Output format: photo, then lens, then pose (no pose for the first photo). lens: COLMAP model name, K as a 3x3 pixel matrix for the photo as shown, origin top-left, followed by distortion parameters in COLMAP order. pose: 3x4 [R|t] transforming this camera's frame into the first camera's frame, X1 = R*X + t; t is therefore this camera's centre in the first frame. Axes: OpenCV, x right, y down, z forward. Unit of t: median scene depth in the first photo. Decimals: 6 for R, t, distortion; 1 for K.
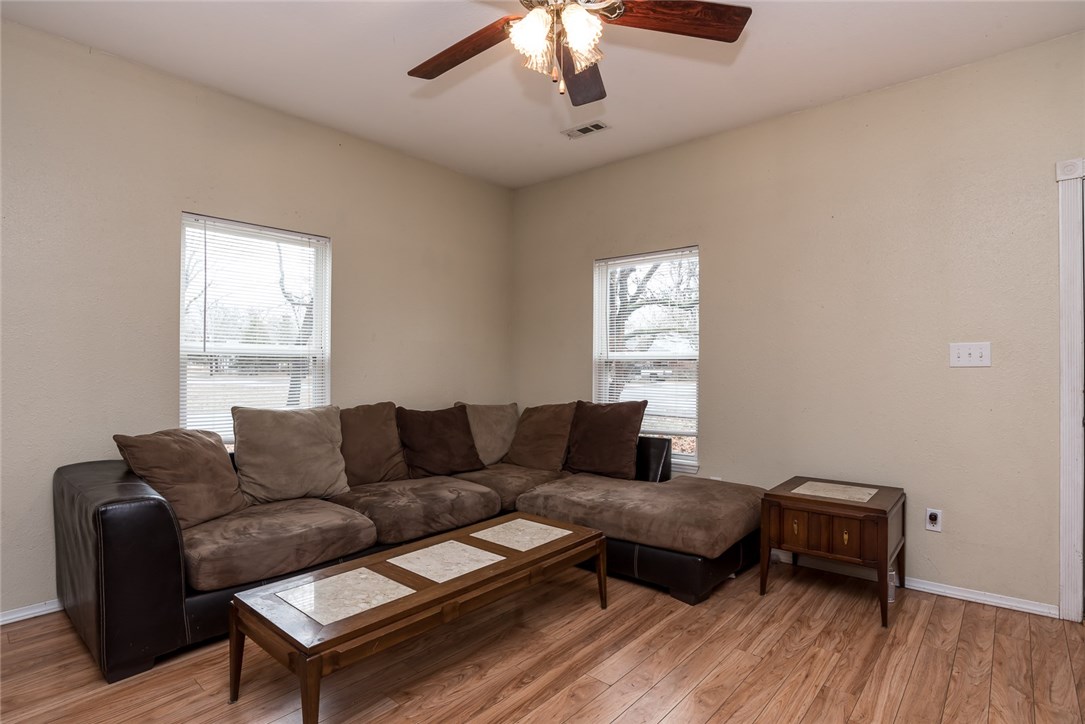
lens RADIAL K [[559.2, 0, 548.3], [0, 559.2, 369.6], [0, 0, 1]] dist [-0.003419, -0.000006]
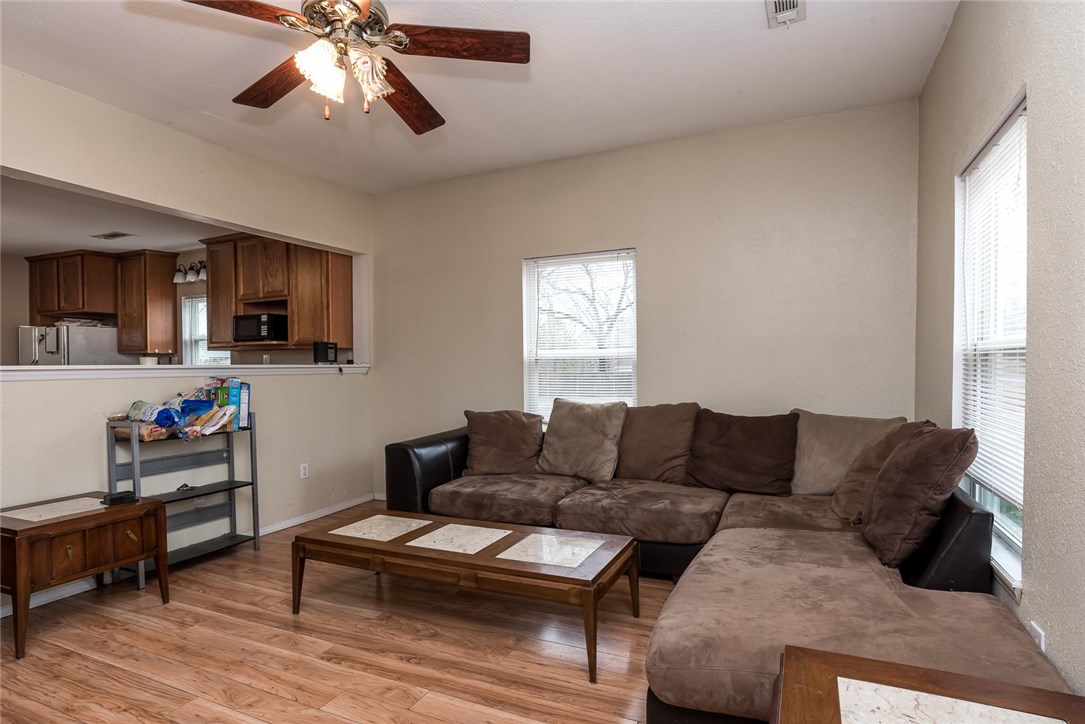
lens RADIAL K [[559.2, 0, 549.8], [0, 559.2, 362.2], [0, 0, 1]] dist [-0.003419, -0.000006]
pose [[0.283286, -0.013482, -0.958941, 0.716358], [0.006815, 0.999904, -0.012045, -0.001507], [0.959011, -0.003122, 0.283351, 0.634358]]
